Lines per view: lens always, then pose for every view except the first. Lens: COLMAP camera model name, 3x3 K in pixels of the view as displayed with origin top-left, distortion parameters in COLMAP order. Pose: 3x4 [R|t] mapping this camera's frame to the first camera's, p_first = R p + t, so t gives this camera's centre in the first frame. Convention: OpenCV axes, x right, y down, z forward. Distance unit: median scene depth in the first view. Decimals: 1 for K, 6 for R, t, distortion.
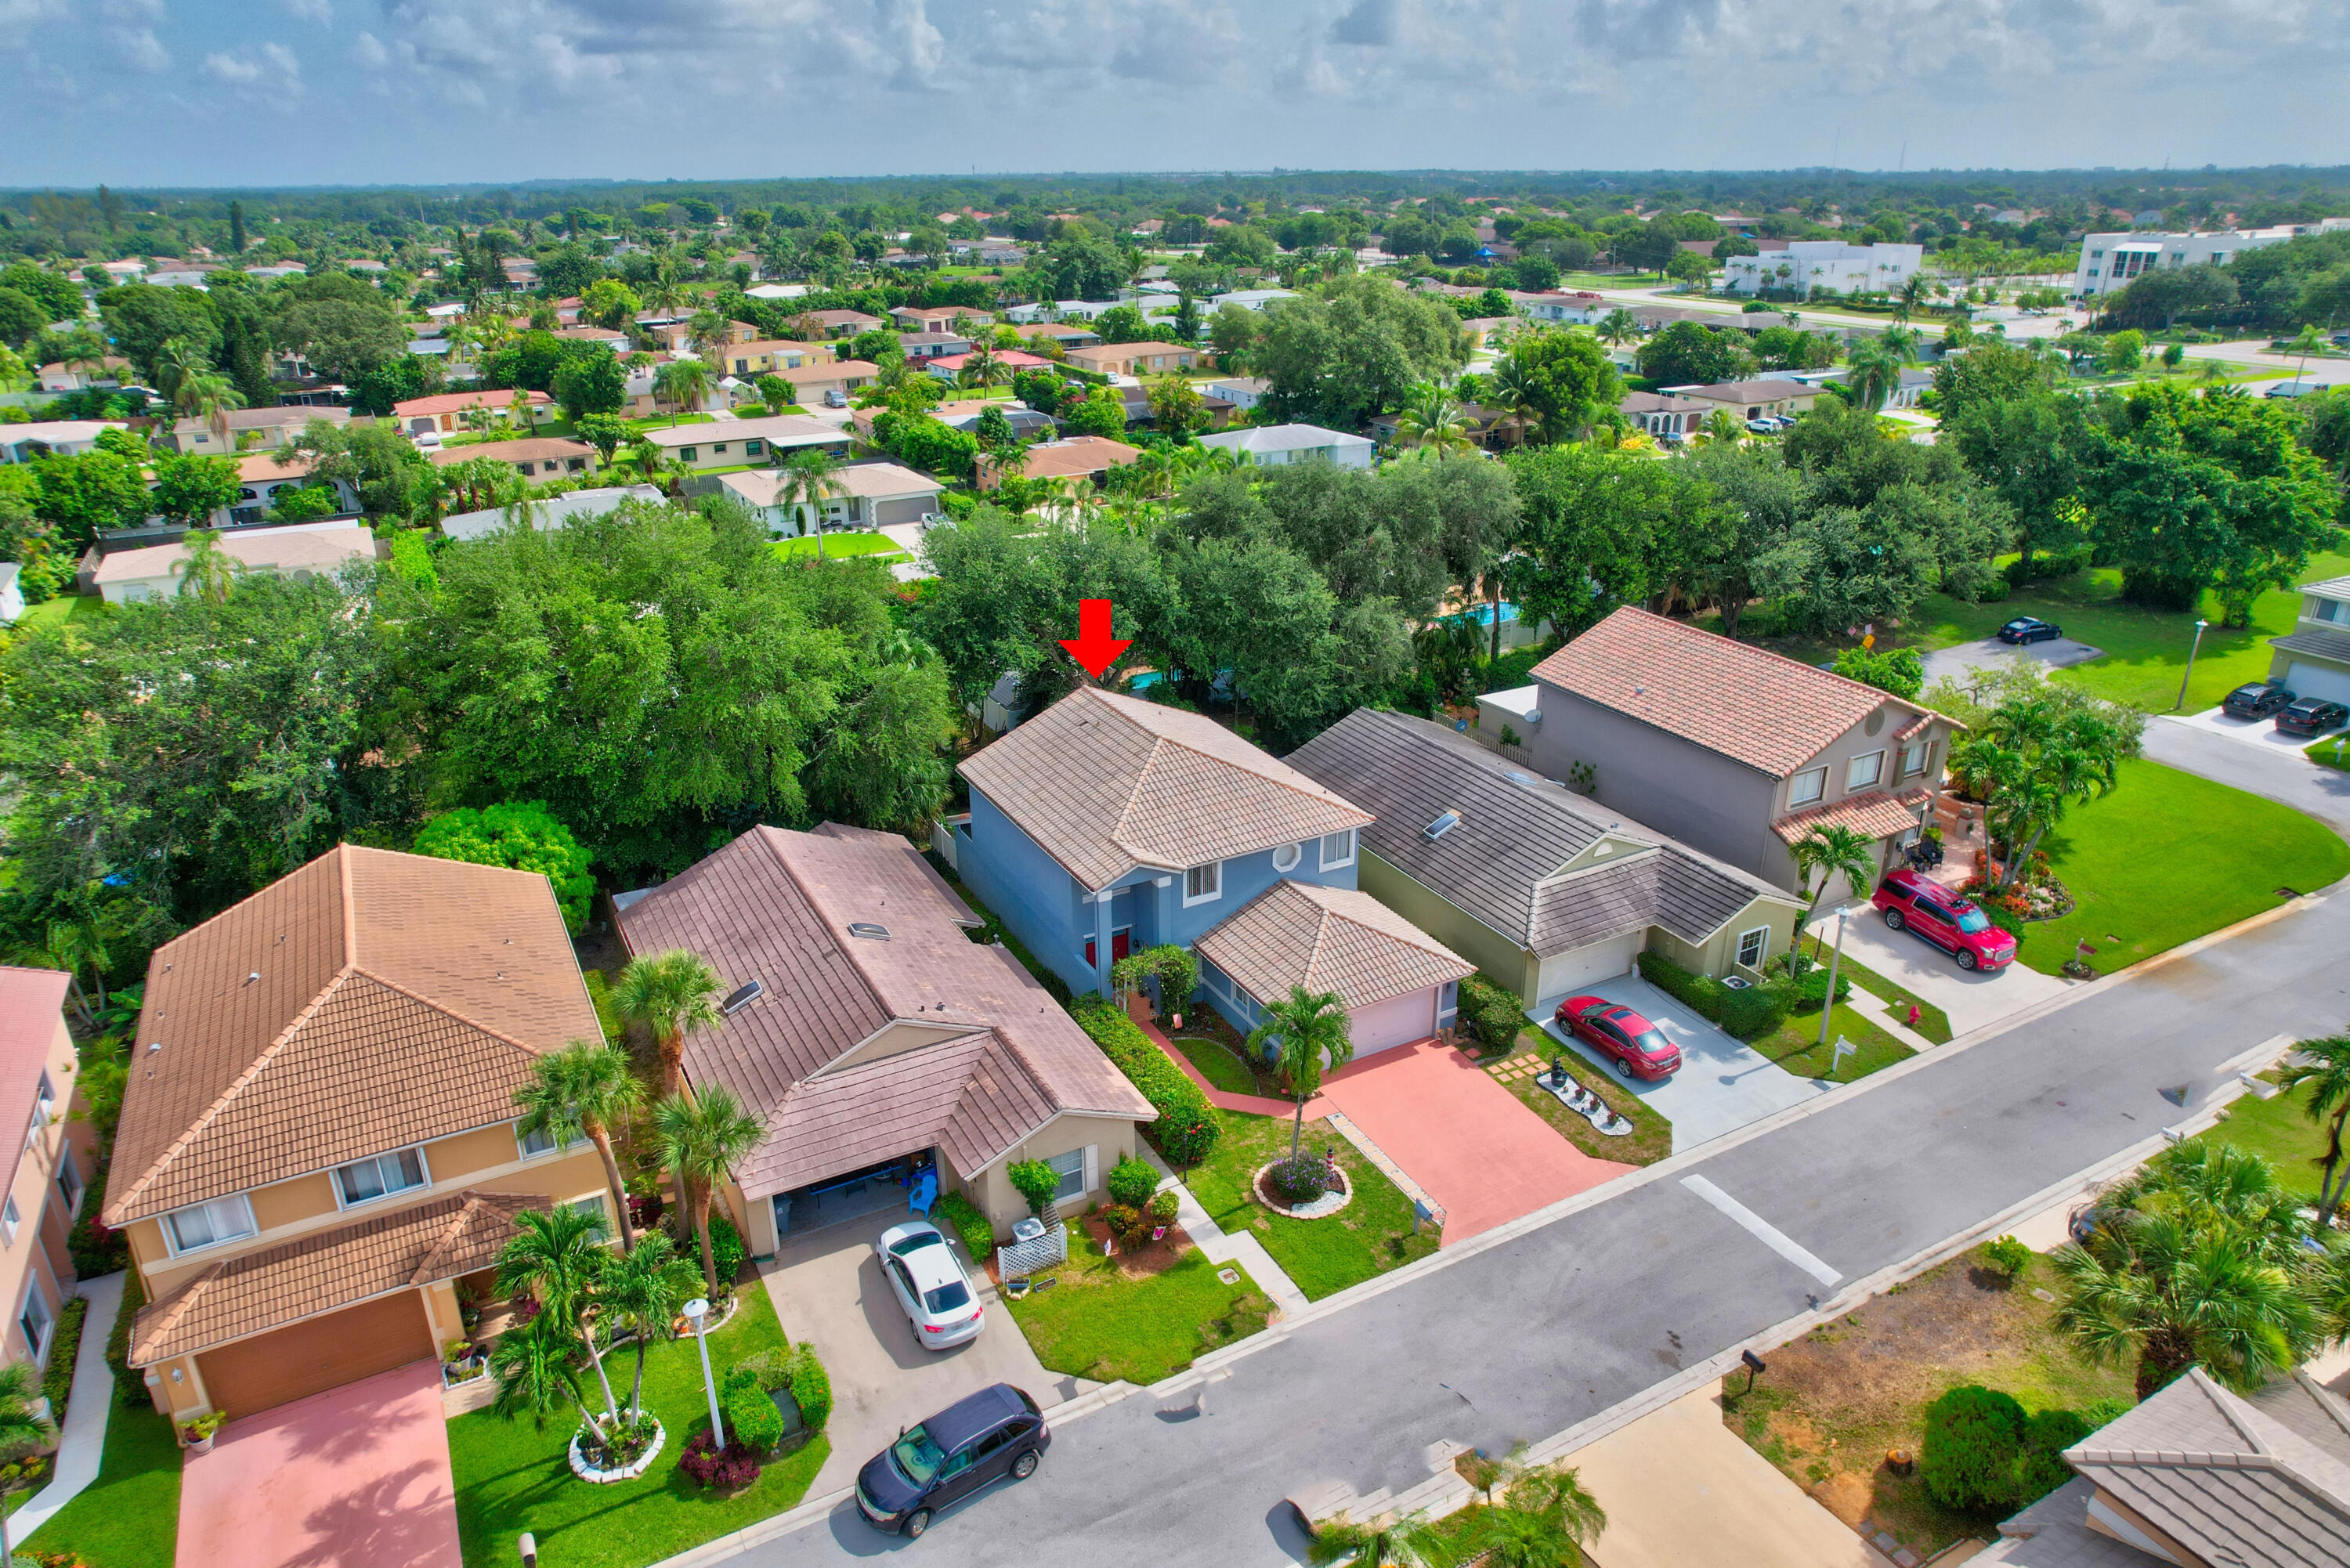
lens RADIAL K [[1497.0, 0, 1183.2], [0, 1497.0, 782.1], [0, 0, 1]] dist [-0.068630, 0.064710]
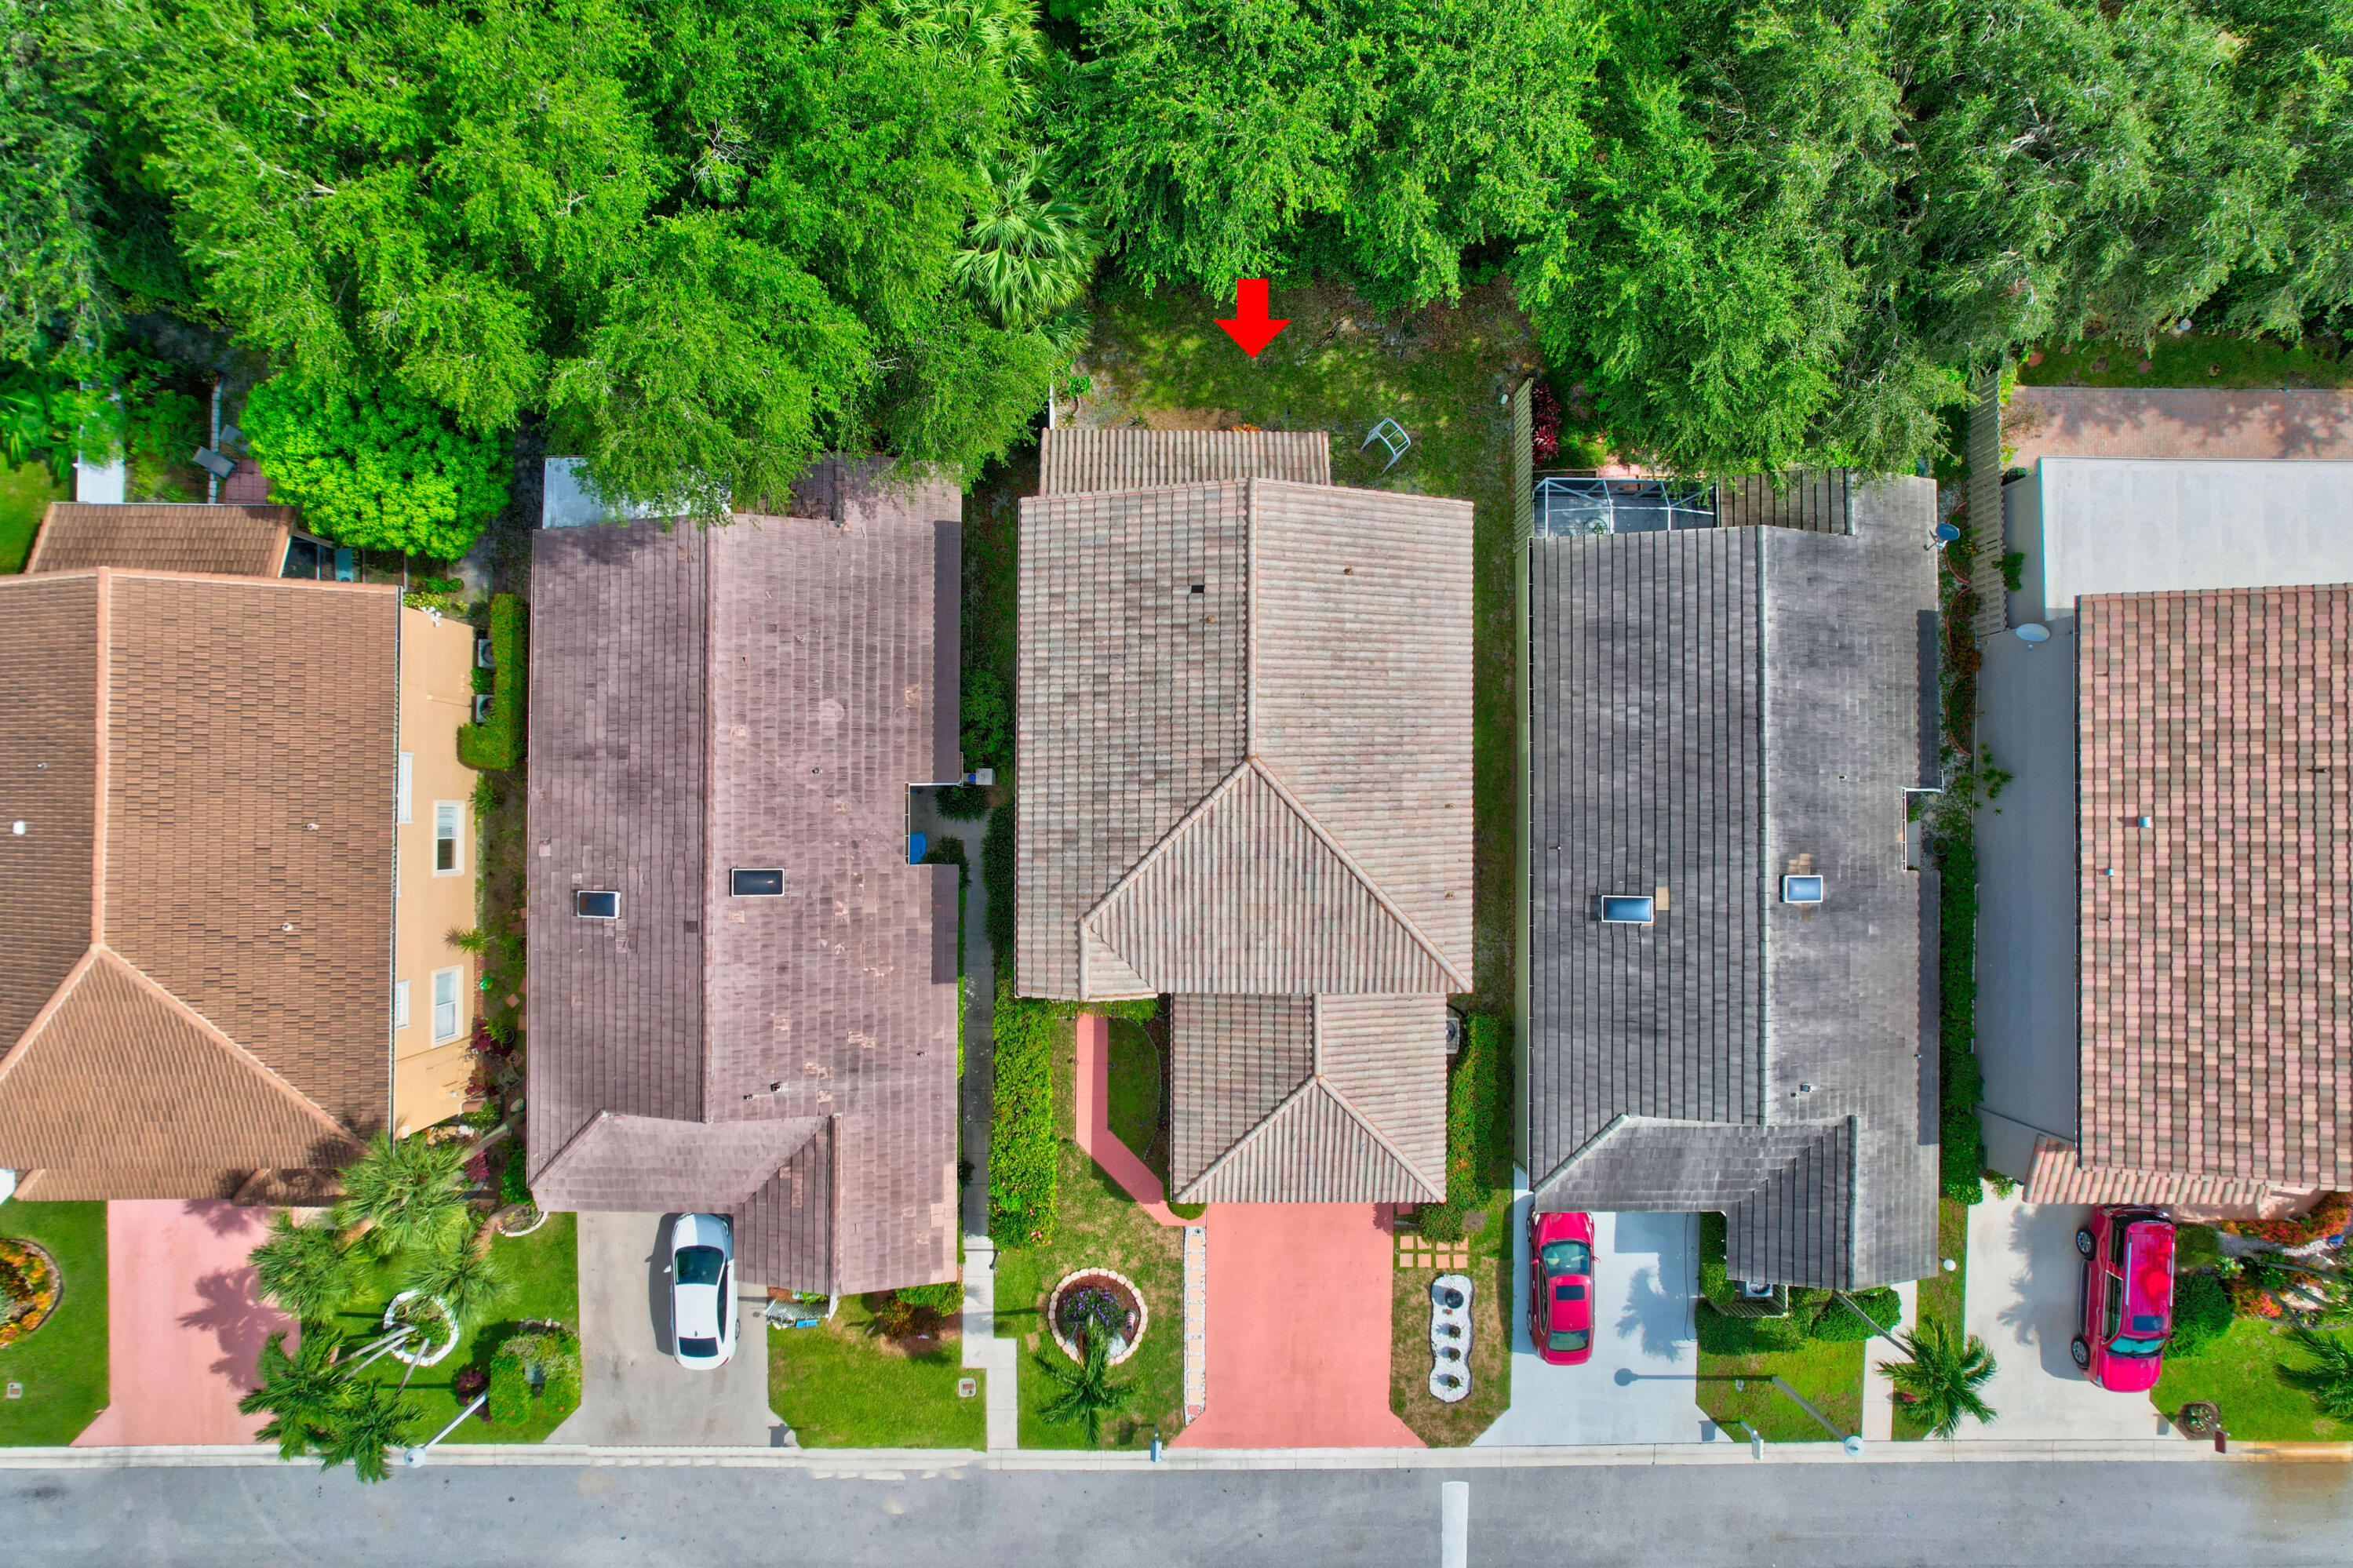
lens RADIAL K [[1505.5, 0, 1182.9], [0, 1505.5, 788.2], [0, 0, 1]] dist [-0.083144, 0.084648]
pose [[0.874558, 0.484715, 0.014151, -0.042482], [-0.208819, 0.350107, 0.913137, -0.605311], [0.437657, -0.801546, 0.407406, 0.720790]]
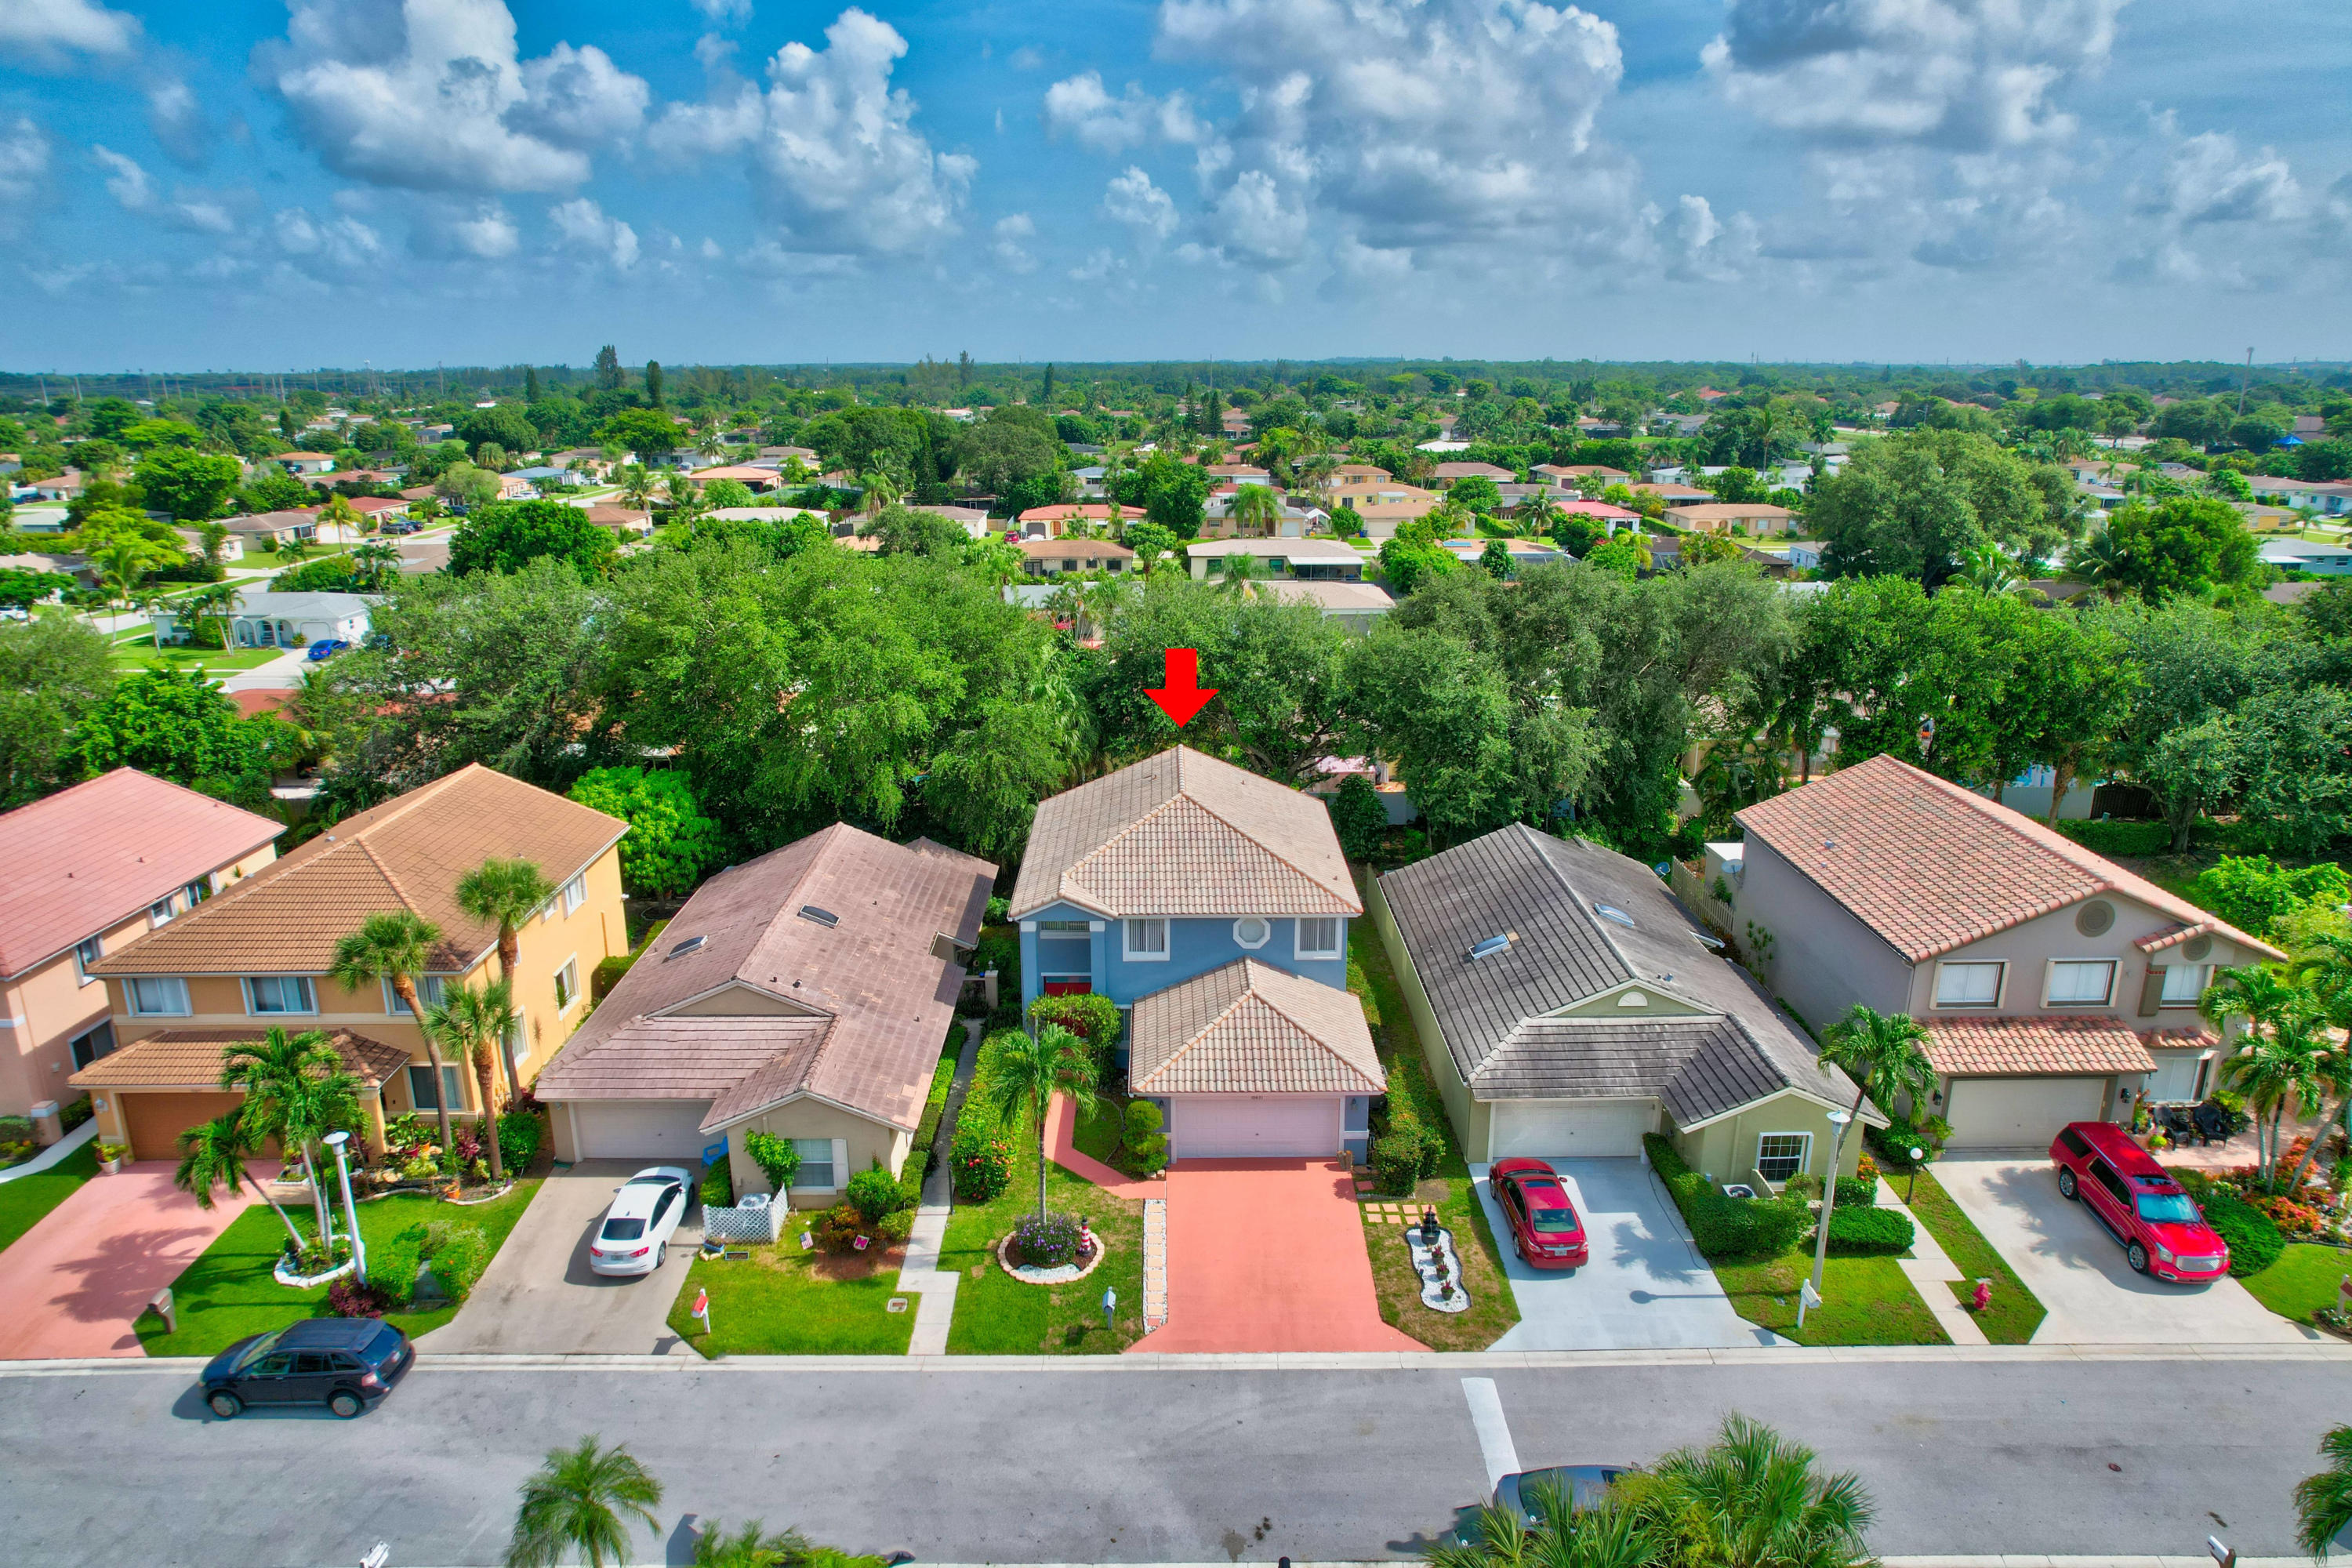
lens RADIAL K [[1505.1, 0, 1182.4], [0, 1505.1, 788.2], [0, 0, 1]] dist [-0.083144, 0.084648]
pose [[0.884363, 0.135140, -0.446810, 0.416214], [-0.183048, 0.980911, -0.065622, 0.030552], [0.429413, 0.139821, 0.892219, 0.143113]]
